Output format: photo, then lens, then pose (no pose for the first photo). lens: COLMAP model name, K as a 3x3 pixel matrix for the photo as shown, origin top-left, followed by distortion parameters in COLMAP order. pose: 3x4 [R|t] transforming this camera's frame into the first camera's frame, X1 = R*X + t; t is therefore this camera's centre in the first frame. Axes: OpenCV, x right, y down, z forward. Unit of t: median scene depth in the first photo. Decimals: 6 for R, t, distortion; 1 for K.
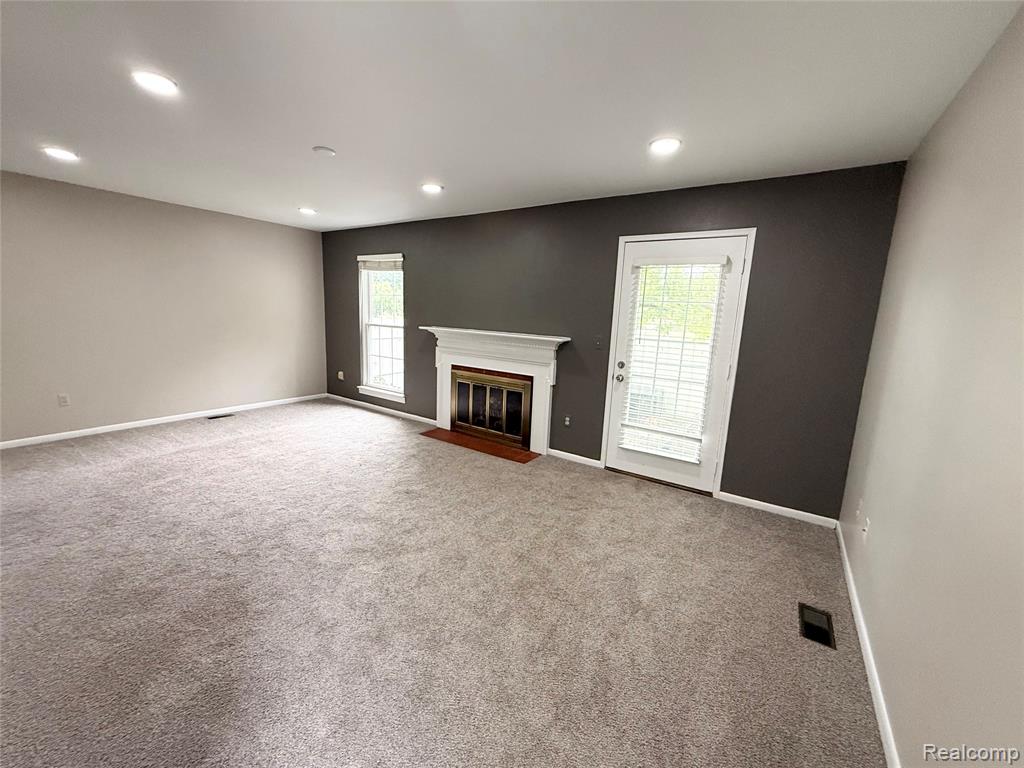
lens RADIAL K [[408.3, 0, 509.6], [0, 408.3, 383.5], [0, 0, 1]] dist [0.001557, -0.000188]
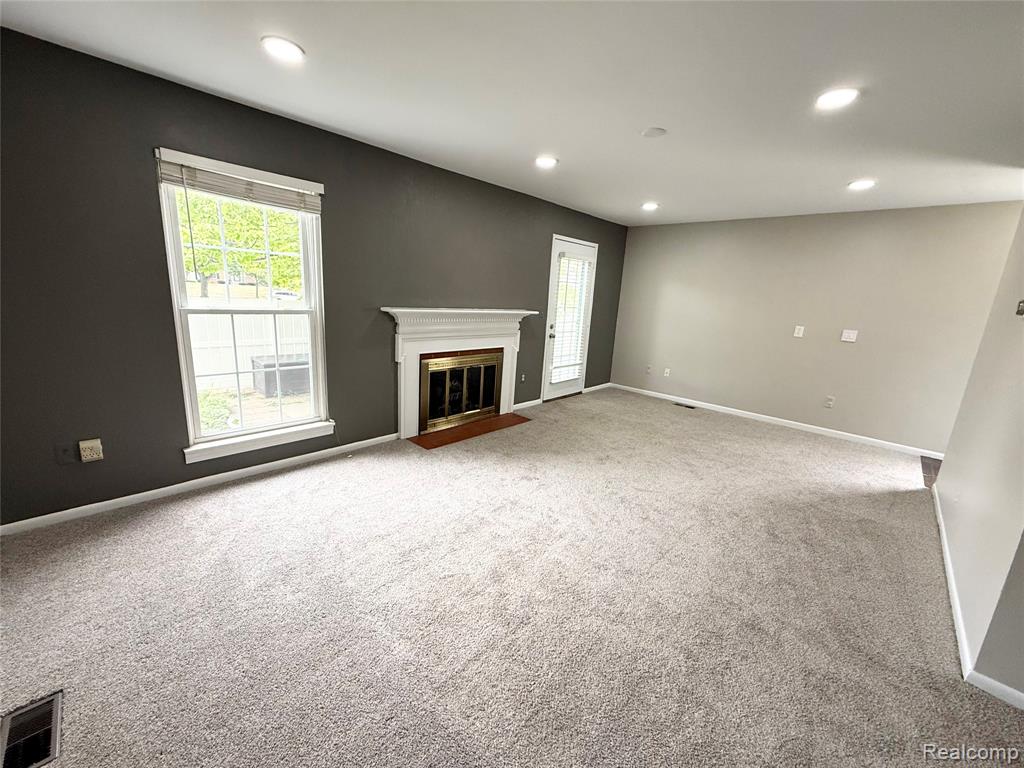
lens RADIAL K [[408.3, 0, 509.6], [0, 408.3, 383.5], [0, 0, 1]] dist [0.001557, -0.000188]
pose [[0.165163, -0.250083, 0.954033, -1.019646], [0.120446, 0.965192, 0.232156, -0.178035], [-0.978884, 0.076566, 0.189536, 0.785386]]
